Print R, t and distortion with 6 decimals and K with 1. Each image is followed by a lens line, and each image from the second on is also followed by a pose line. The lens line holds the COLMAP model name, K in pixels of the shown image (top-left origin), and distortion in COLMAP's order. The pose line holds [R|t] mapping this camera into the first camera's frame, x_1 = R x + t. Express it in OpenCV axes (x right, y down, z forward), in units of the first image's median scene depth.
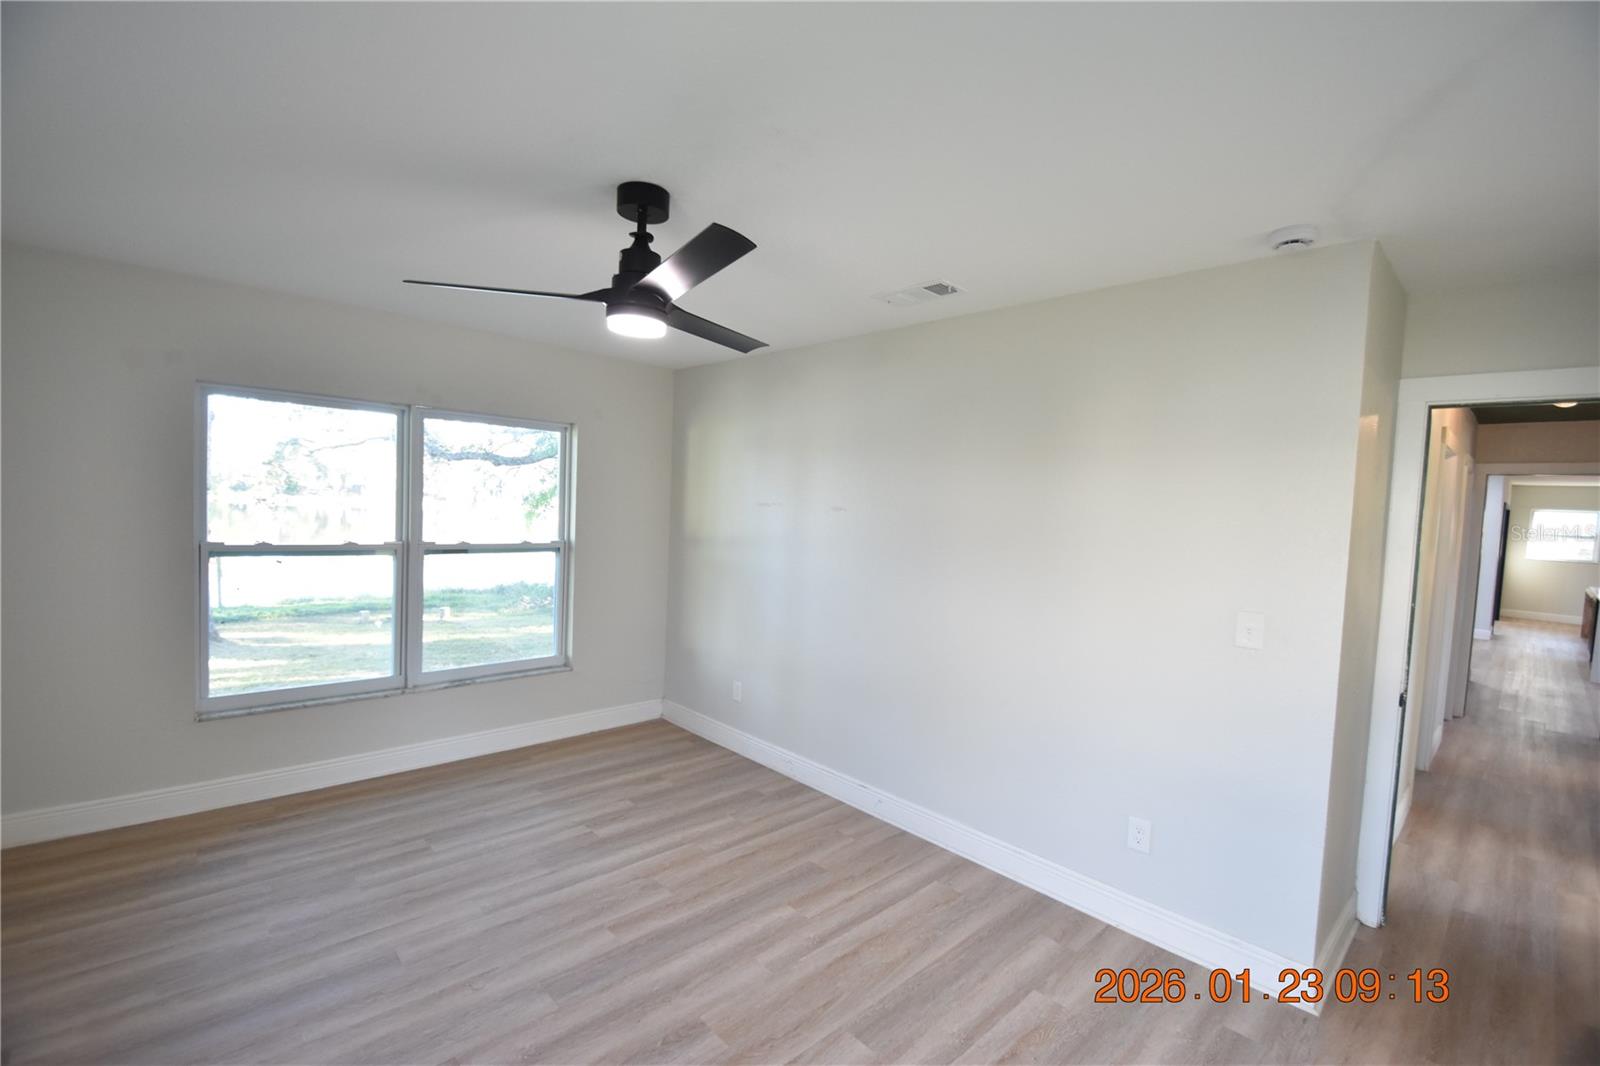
lens RADIAL K [[694.8, 0, 786.8], [0, 694.8, 539.6], [0, 0, 1]] dist [0.020228, -0.020704]
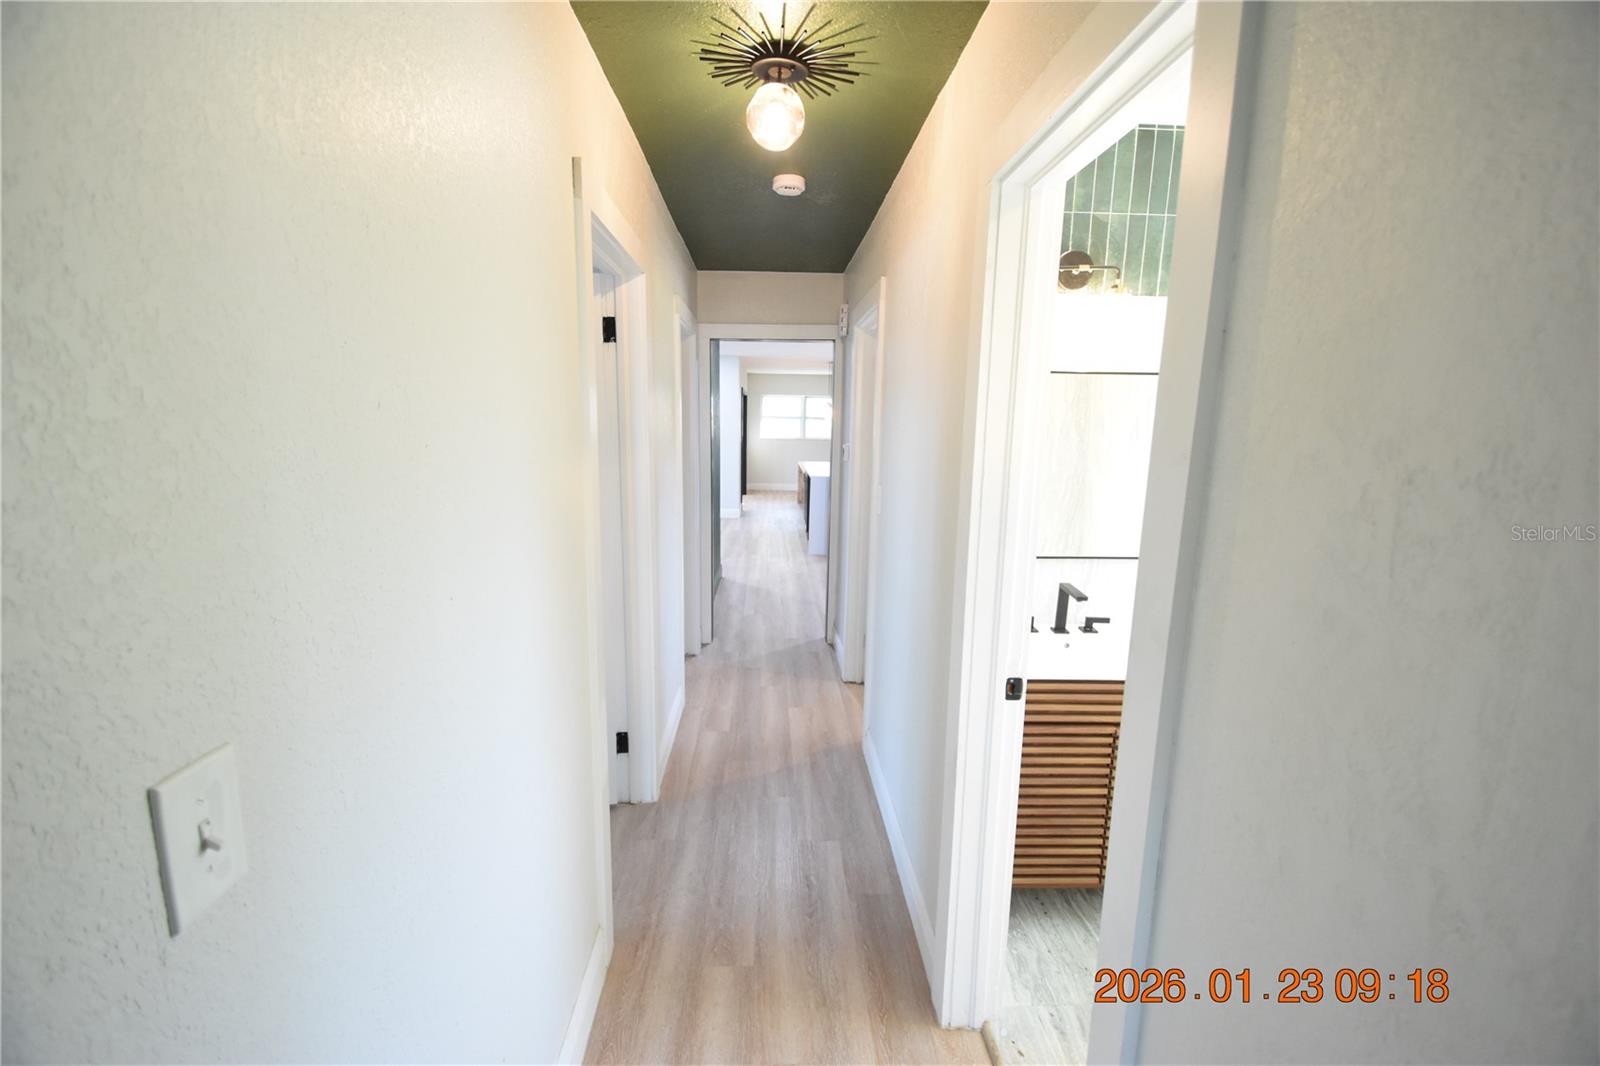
lens RADIAL K [[700.4, 0, 797.7], [0, 700.4, 541.1], [0, 0, 1]] dist [0.022321, -0.021171]
pose [[0.645829, -0.160318, 0.746460, 0.282896], [0.047337, 0.984232, 0.170429, -0.001147], [-0.762013, -0.074733, 0.643235, 0.254650]]
